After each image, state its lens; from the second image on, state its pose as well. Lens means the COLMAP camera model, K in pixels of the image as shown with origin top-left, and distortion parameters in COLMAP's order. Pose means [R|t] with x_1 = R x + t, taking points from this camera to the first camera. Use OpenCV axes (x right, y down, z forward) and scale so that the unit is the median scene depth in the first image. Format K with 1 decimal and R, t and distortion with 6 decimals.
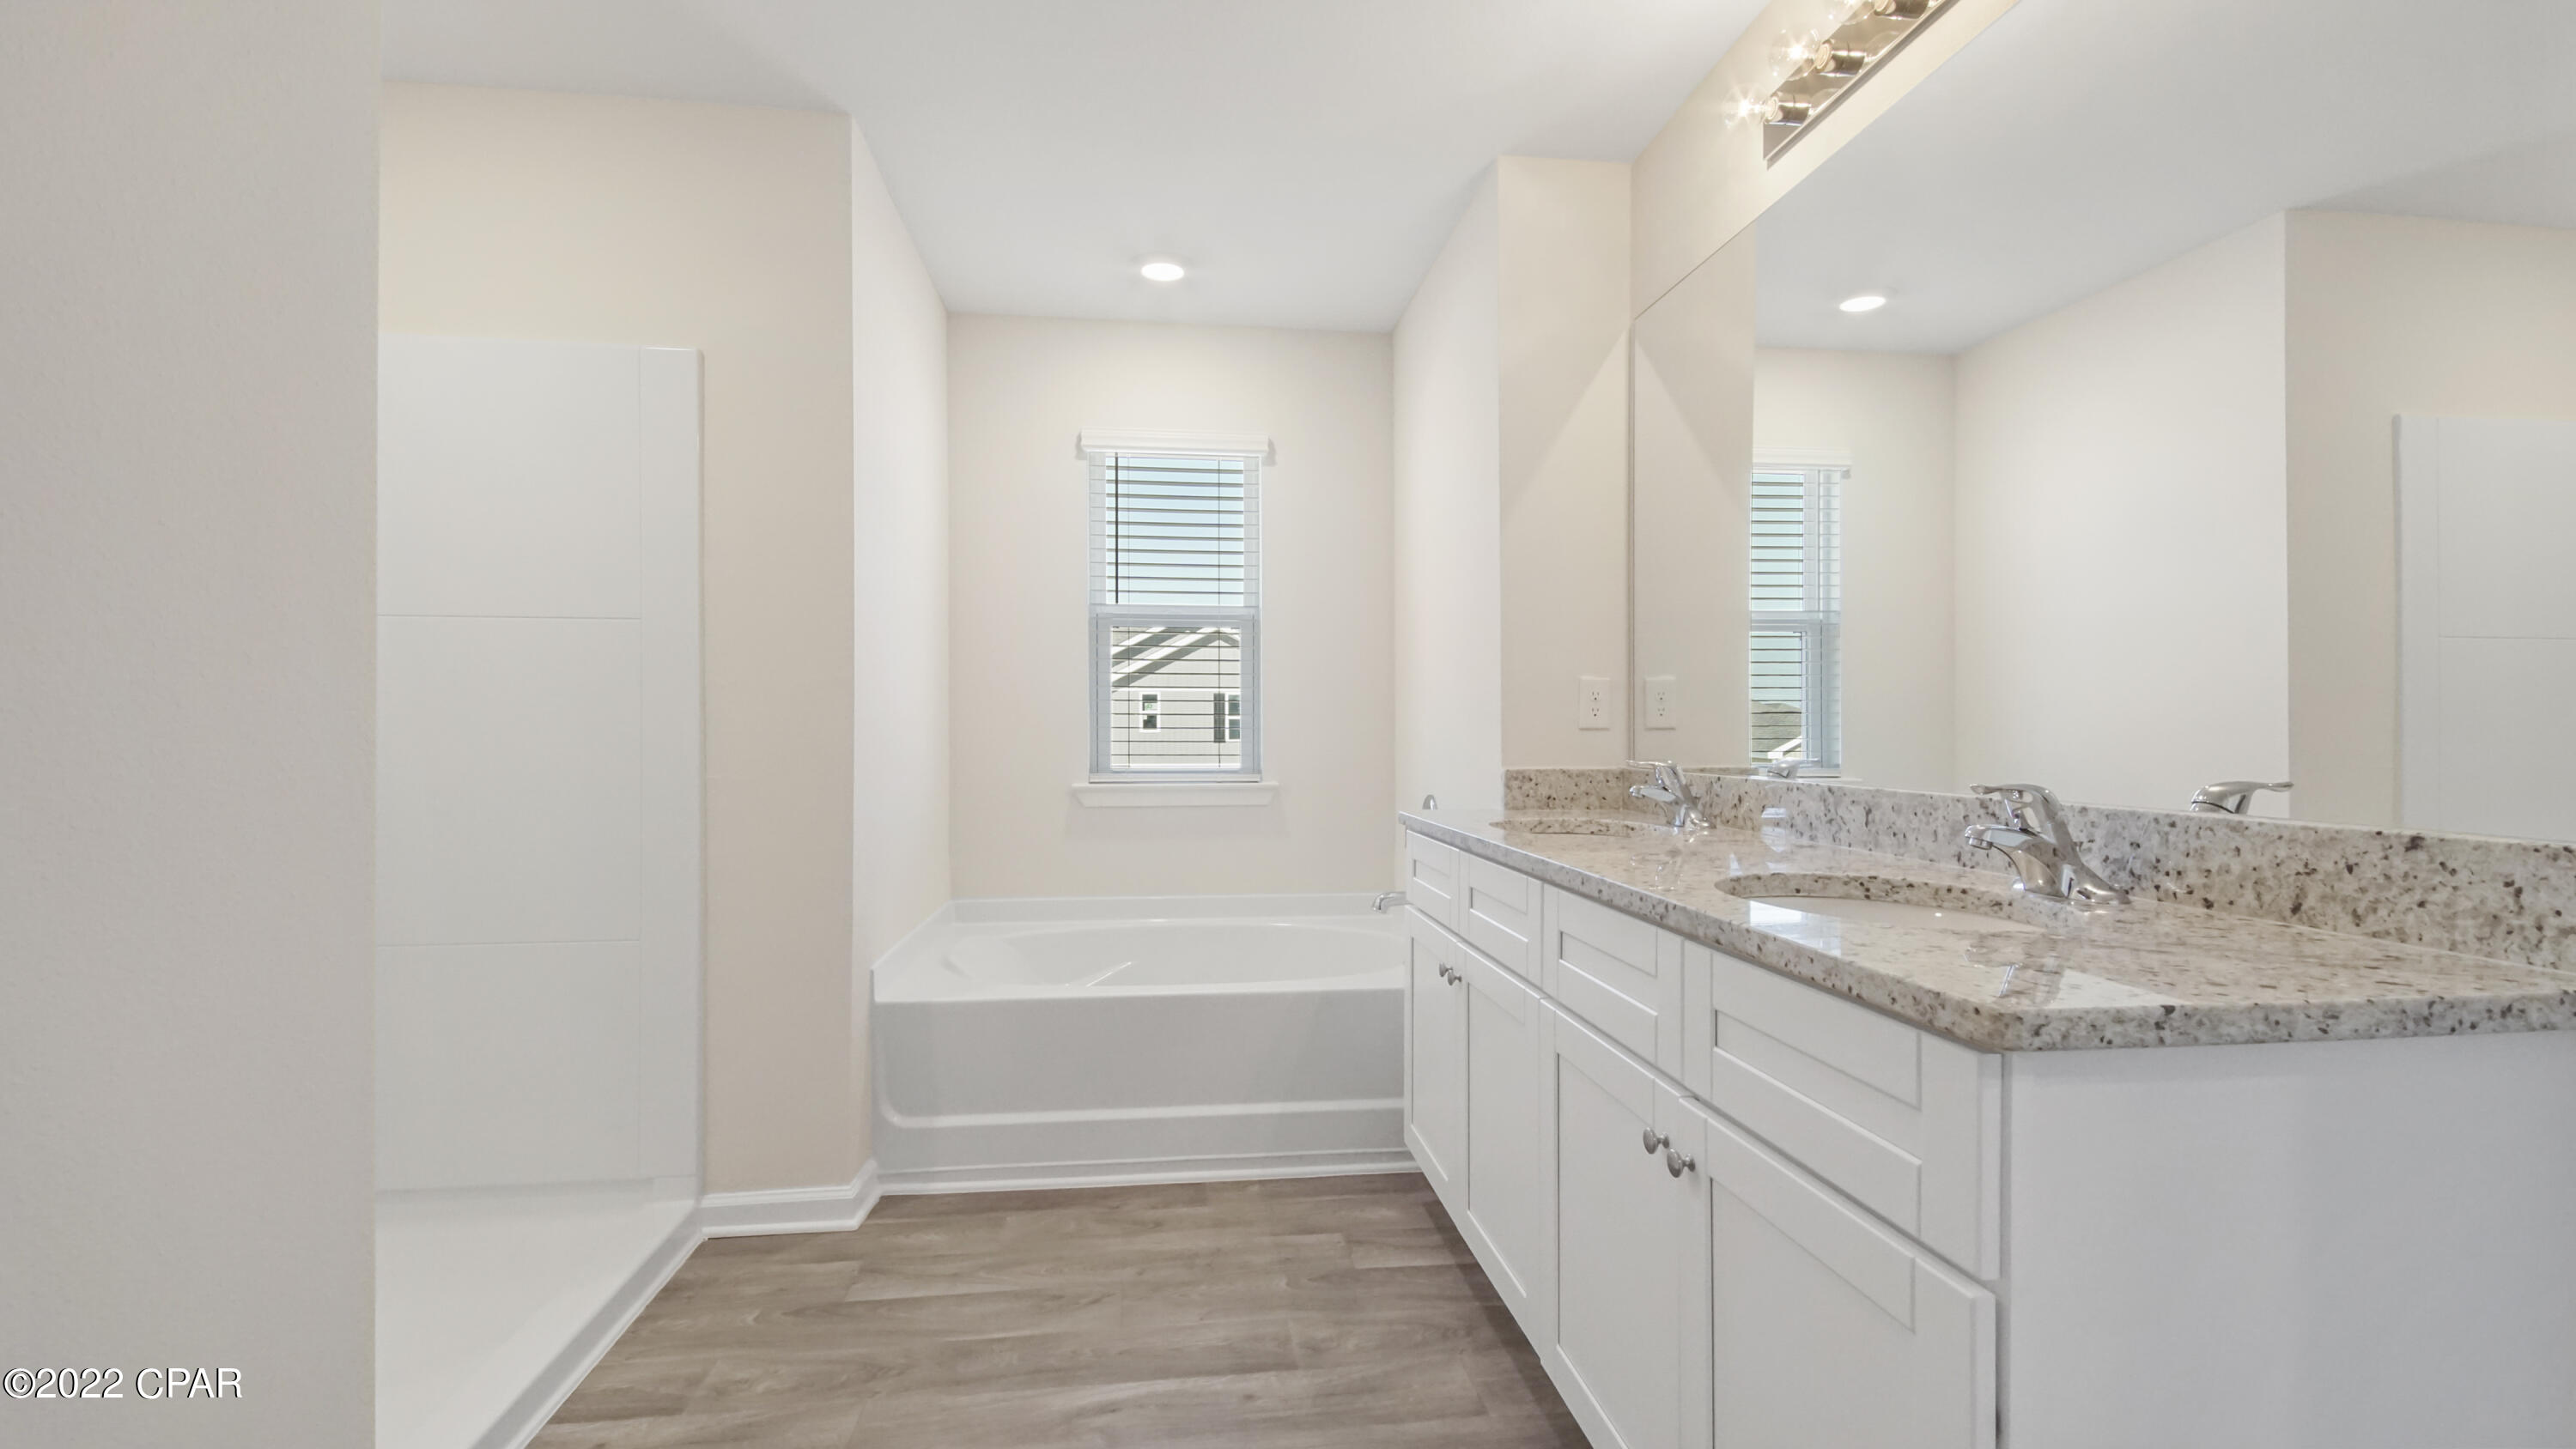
lens RADIAL K [[1115.1, 0, 1281.7], [0, 1115.1, 722.5], [0, 0, 1]] dist [0.042245, -0.025007]
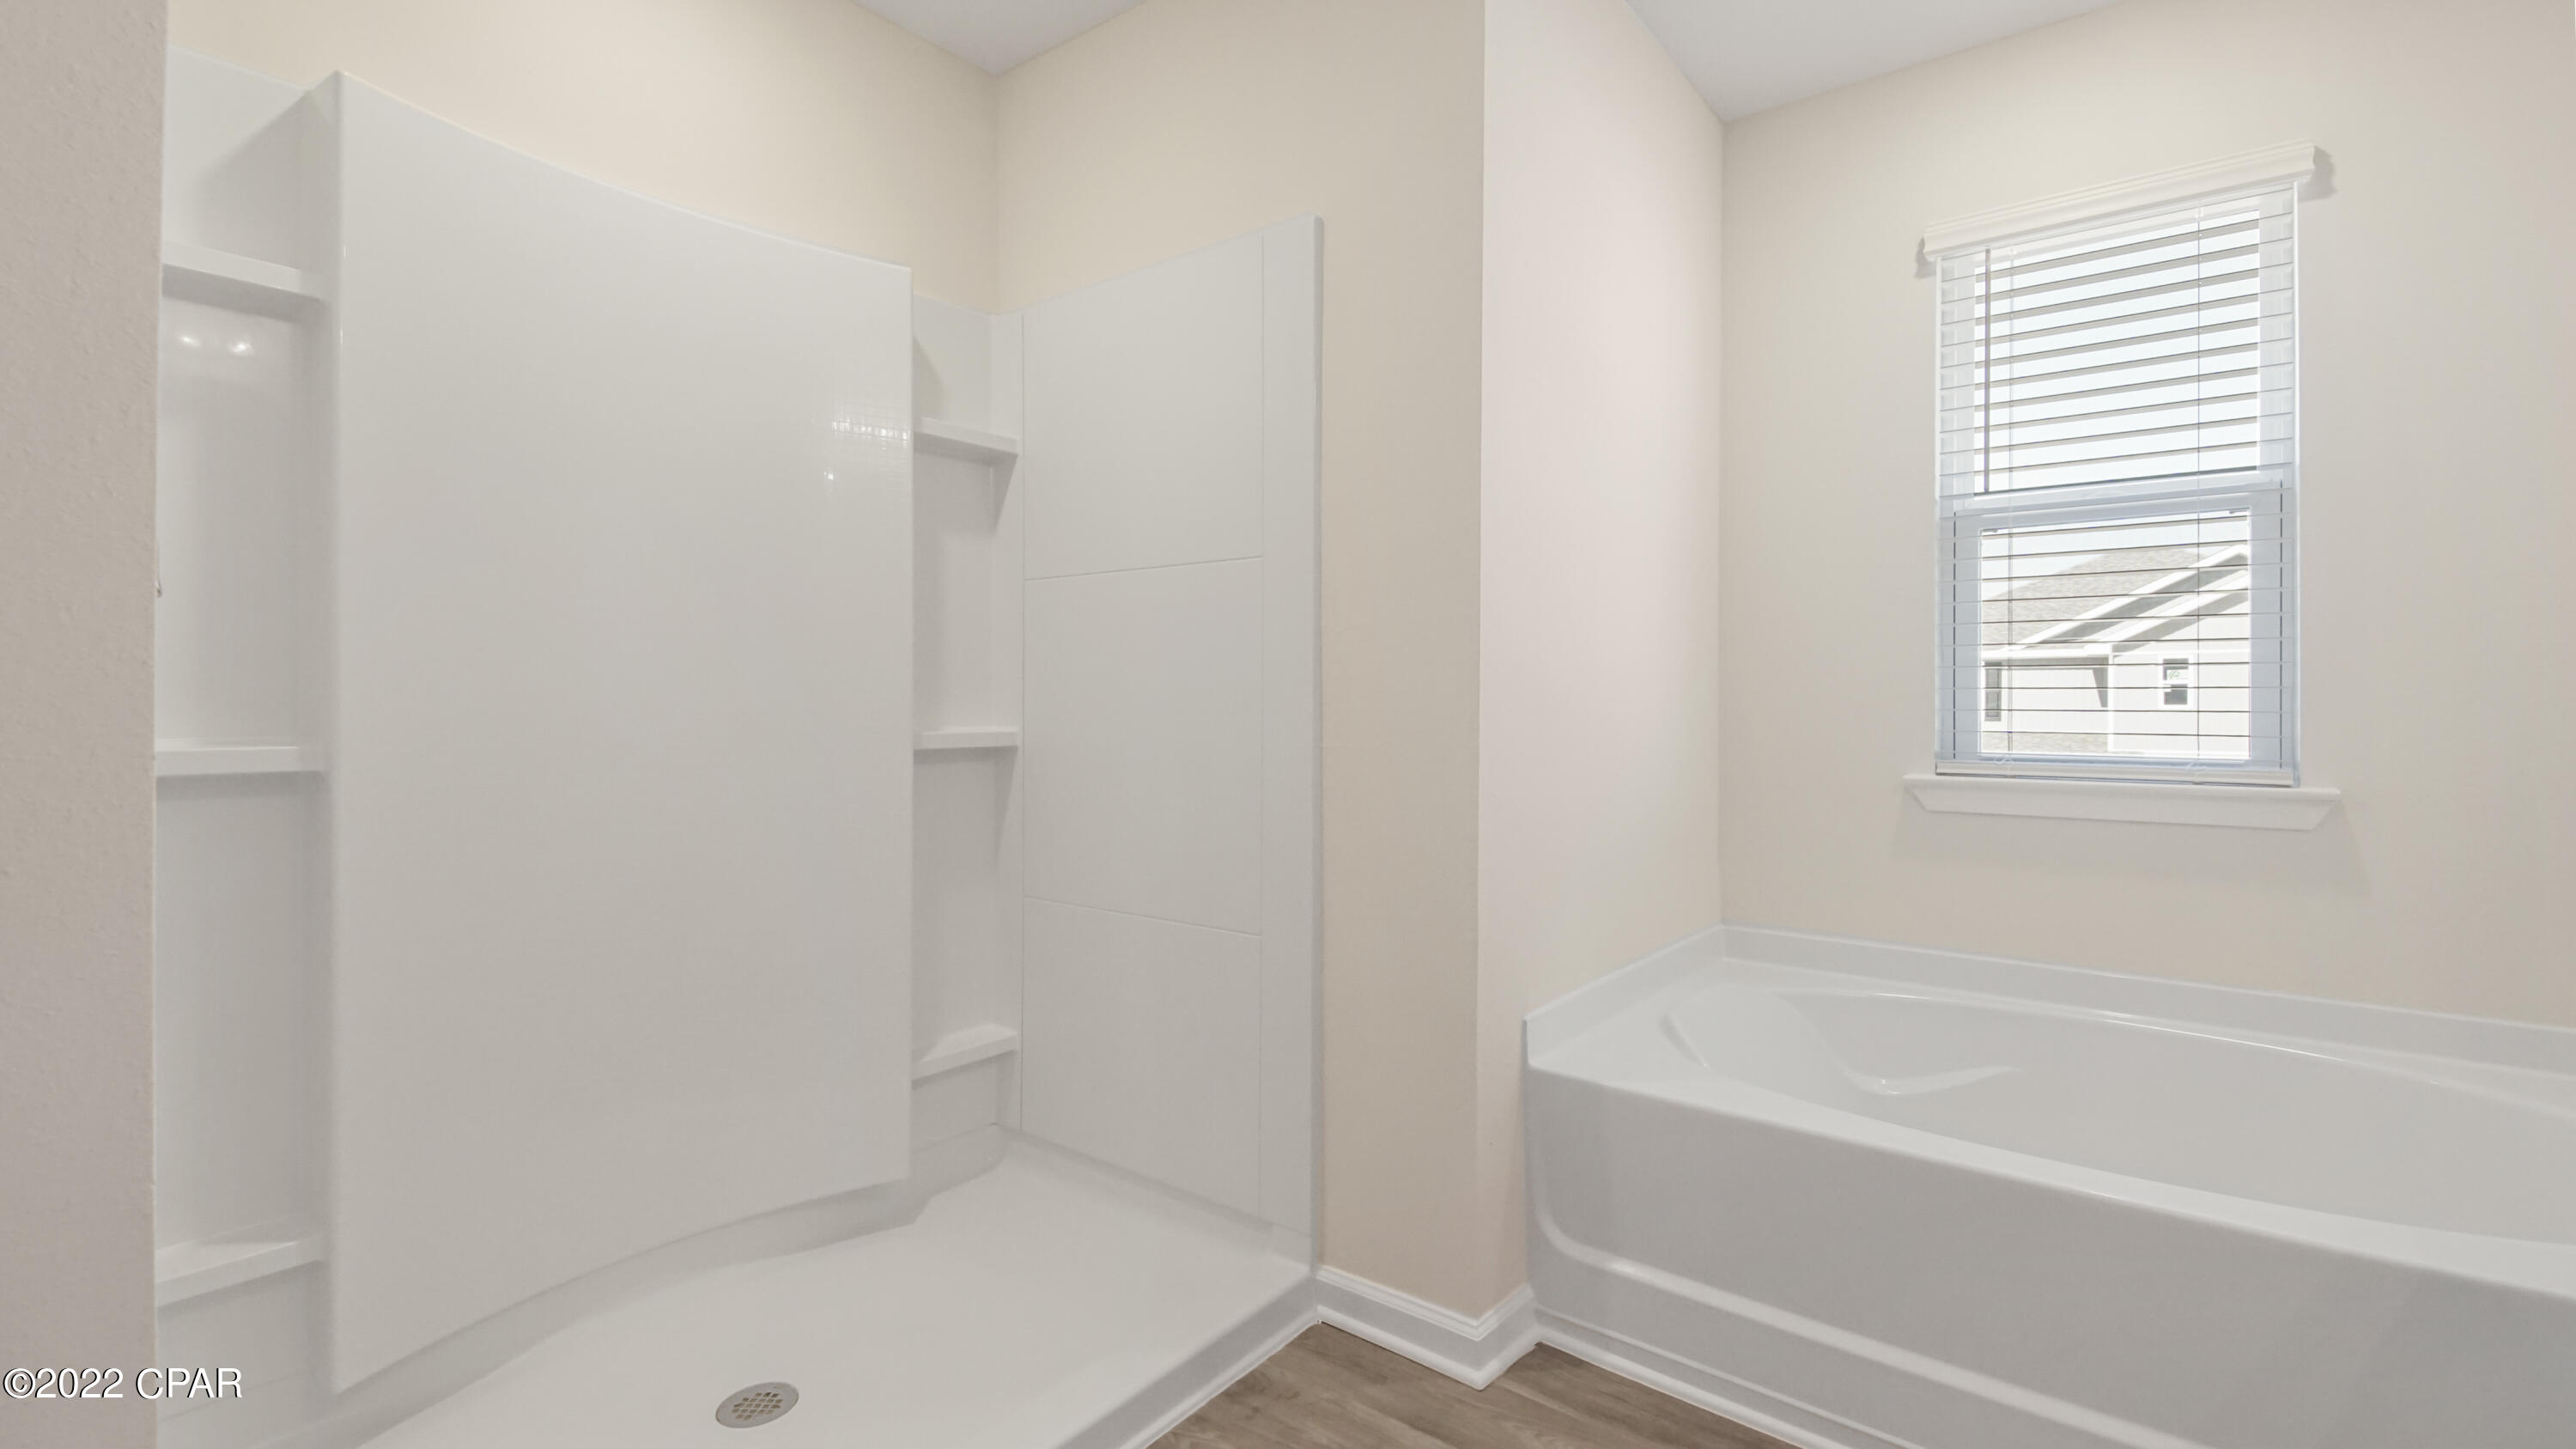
lens RADIAL K [[1101.0, 0, 1284.1], [0, 1101.0, 710.9], [0, 0, 1]] dist [0.038591, -0.029286]
pose [[0.700173, 0.003661, -0.713964, 0.032530], [0.004306, 0.999947, 0.009350, 0.013905], [0.713960, -0.009621, 0.700120, 0.393667]]
